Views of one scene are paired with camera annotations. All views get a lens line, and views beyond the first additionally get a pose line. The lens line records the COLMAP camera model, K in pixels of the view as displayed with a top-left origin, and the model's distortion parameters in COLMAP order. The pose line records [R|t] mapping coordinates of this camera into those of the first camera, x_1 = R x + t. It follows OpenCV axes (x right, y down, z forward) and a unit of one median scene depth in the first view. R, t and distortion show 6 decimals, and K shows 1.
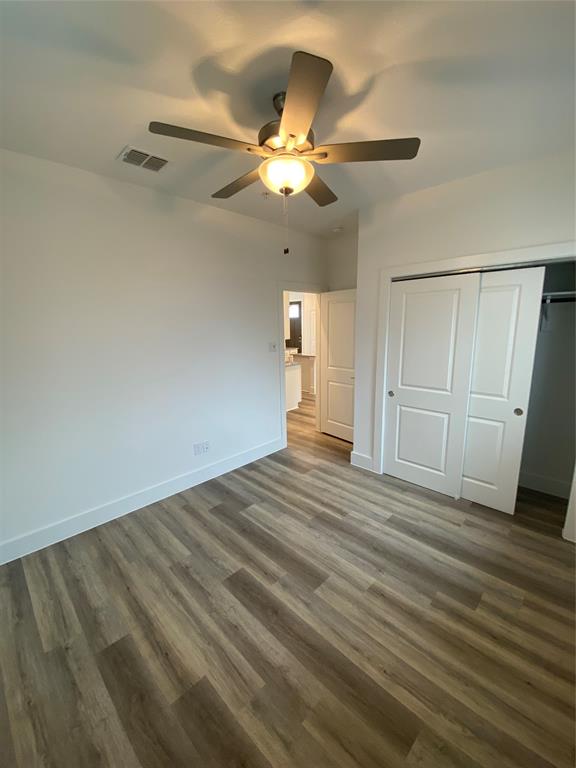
lens RADIAL K [[310.2, 0, 289.9], [0, 310.2, 381.7], [0, 0, 1]] dist [0.023500, -0.021150]
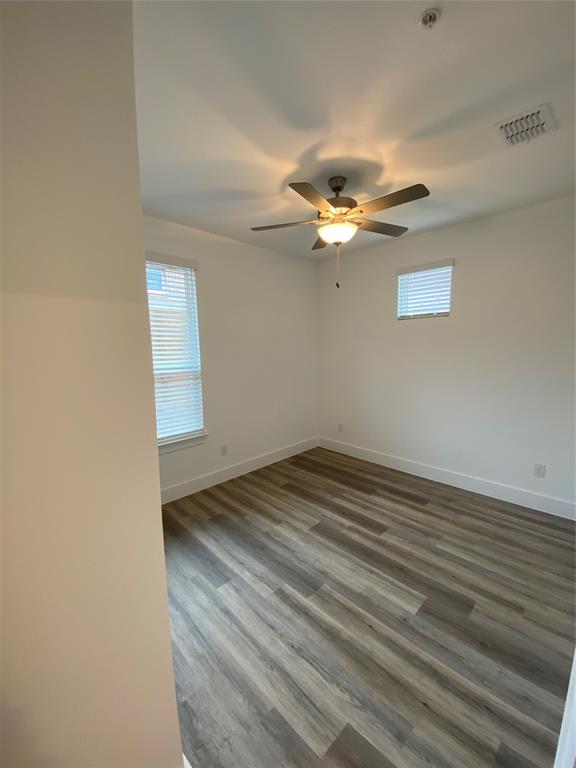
lens RADIAL K [[310.2, 0, 289.9], [0, 310.2, 381.7], [0, 0, 1]] dist [0.023500, -0.021150]
pose [[-0.999247, 0.030565, 0.023904, 0.145252], [0.036332, 0.953290, 0.299863, -0.339878], [-0.013623, 0.300506, -0.953683, 1.947637]]
